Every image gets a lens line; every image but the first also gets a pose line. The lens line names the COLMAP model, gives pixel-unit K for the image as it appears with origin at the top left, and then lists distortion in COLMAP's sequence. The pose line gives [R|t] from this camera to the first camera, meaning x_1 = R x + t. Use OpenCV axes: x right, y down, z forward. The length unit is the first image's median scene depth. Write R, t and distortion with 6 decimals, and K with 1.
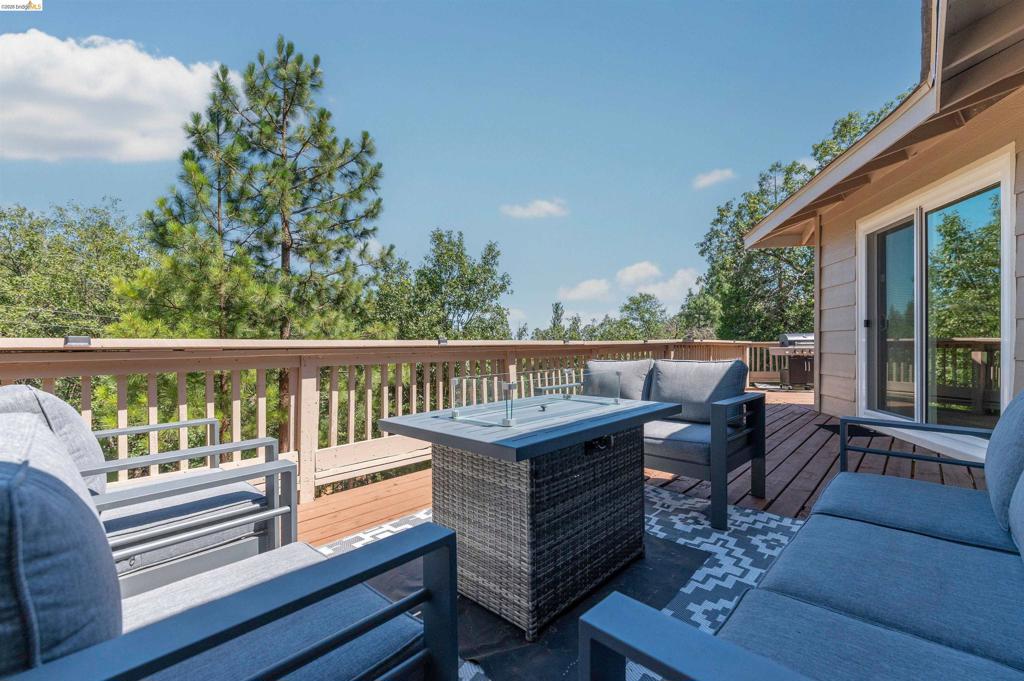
lens RADIAL K [[441.7, 0, 518.5], [0, 441.7, 347.1], [0, 0, 1]] dist [-0.000386, 0.000290]
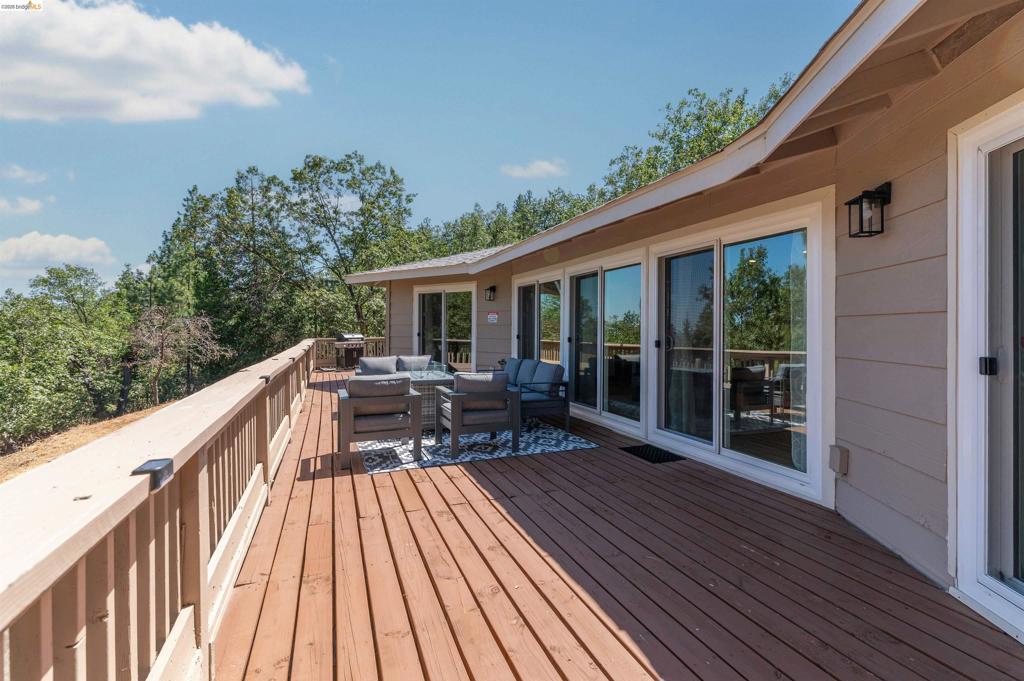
lens RADIAL K [[441.7, 0, 520.8], [0, 441.7, 339.5], [0, 0, 1]] dist [-0.000386, 0.000290]
pose [[0.409836, -0.007805, 0.912126, -0.452709], [-0.005805, 0.999921, 0.011164, -0.025891], [-0.912141, -0.009870, 0.409758, -0.157804]]
